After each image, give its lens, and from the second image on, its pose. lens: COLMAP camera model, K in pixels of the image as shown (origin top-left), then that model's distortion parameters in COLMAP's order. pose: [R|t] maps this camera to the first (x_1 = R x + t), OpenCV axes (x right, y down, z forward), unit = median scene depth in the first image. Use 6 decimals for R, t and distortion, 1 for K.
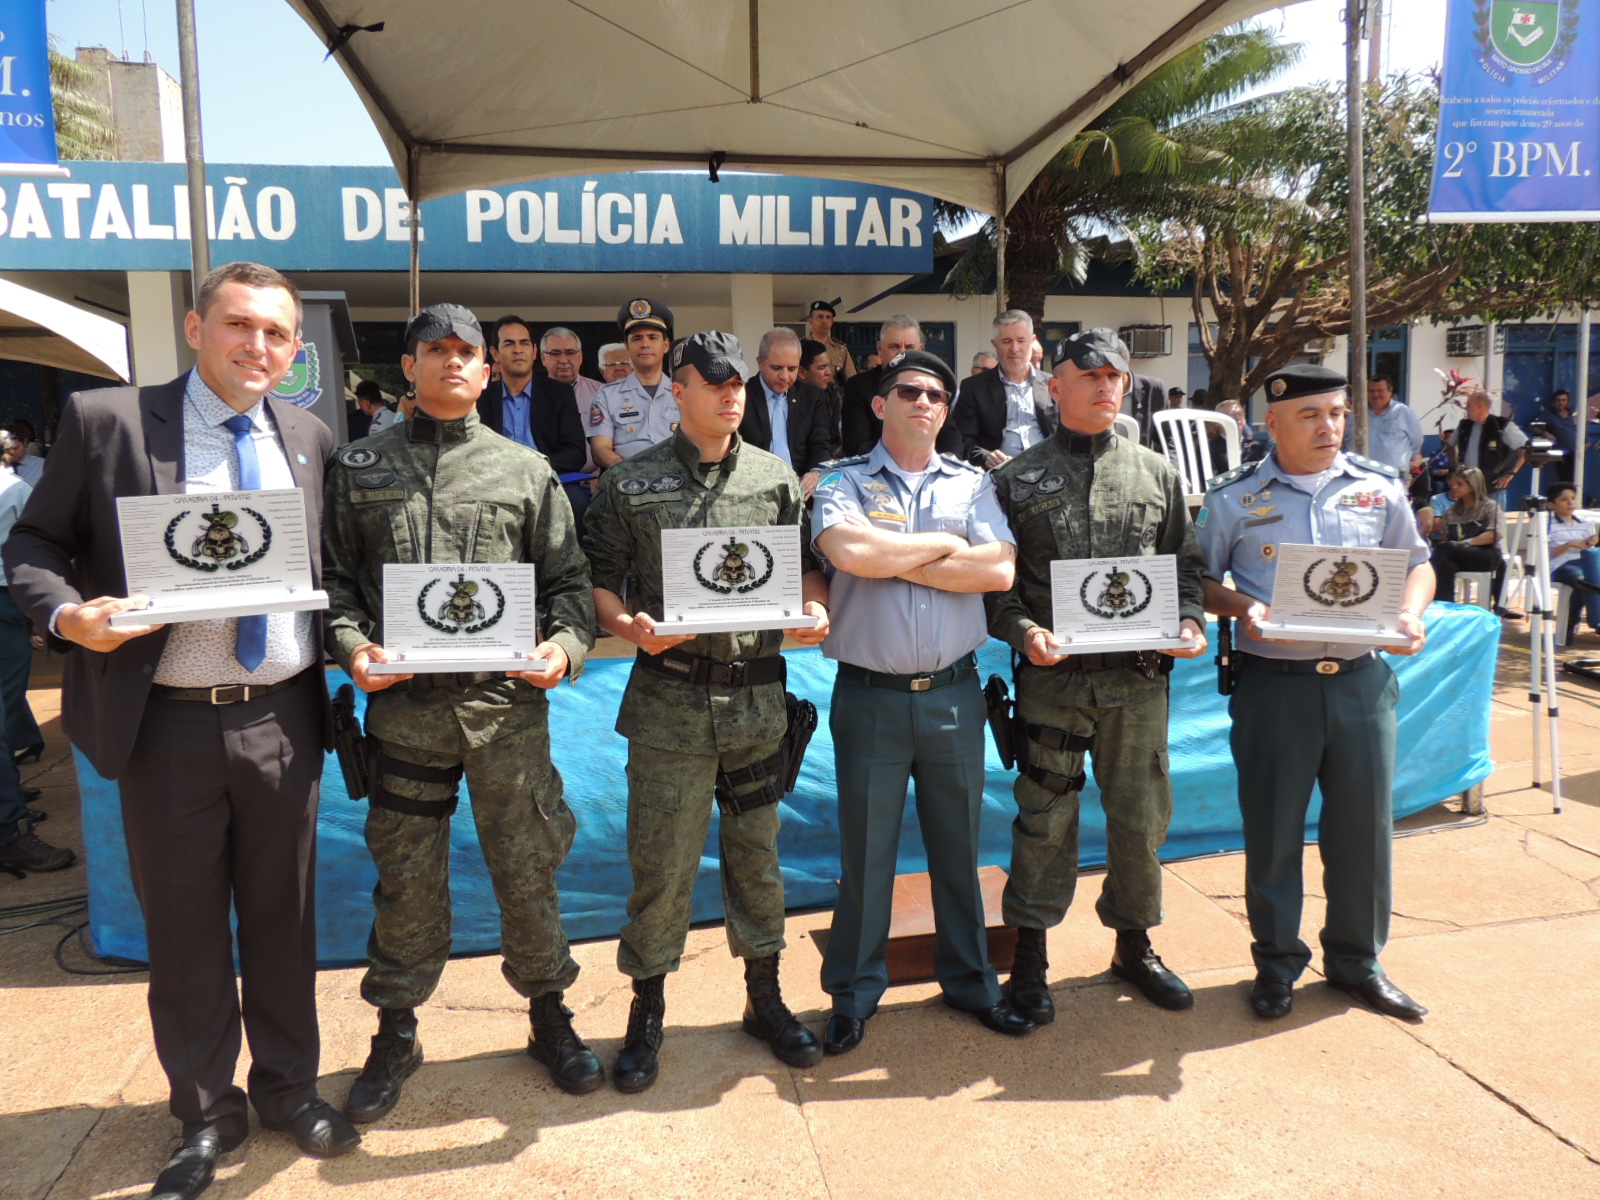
lens RADIAL K [[1150.7, 0, 801.8], [0, 1150.7, 597.6], [0, 0, 1]] dist [-0.013500, -0.005507]
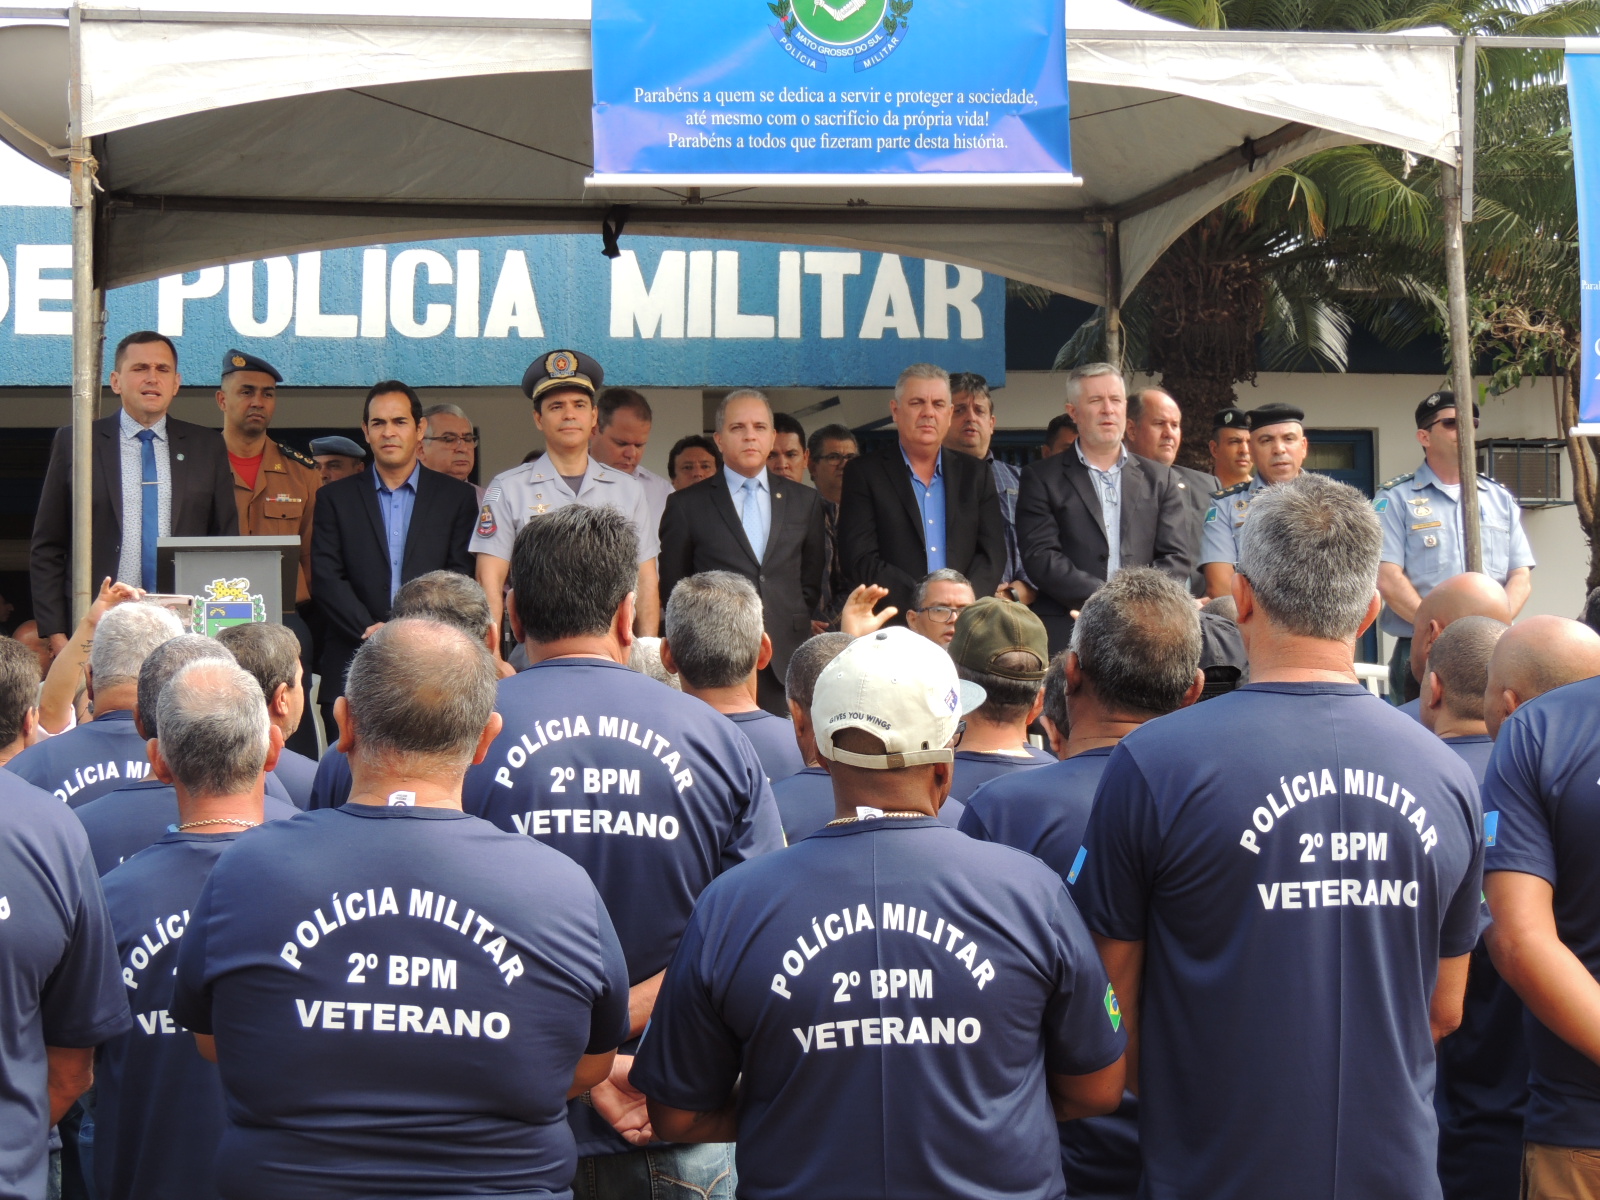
lens RADIAL K [[3963.3, 0, 799.7], [0, 3963.3, 599.6], [0, 0, 1]] dist [-0.026034, 0.000000]
pose [[0.999834, 0.005494, 0.017400, -0.013531], [-0.002742, 0.988003, -0.154407, 0.105145], [-0.018039, 0.154334, 0.987854, -0.839117]]
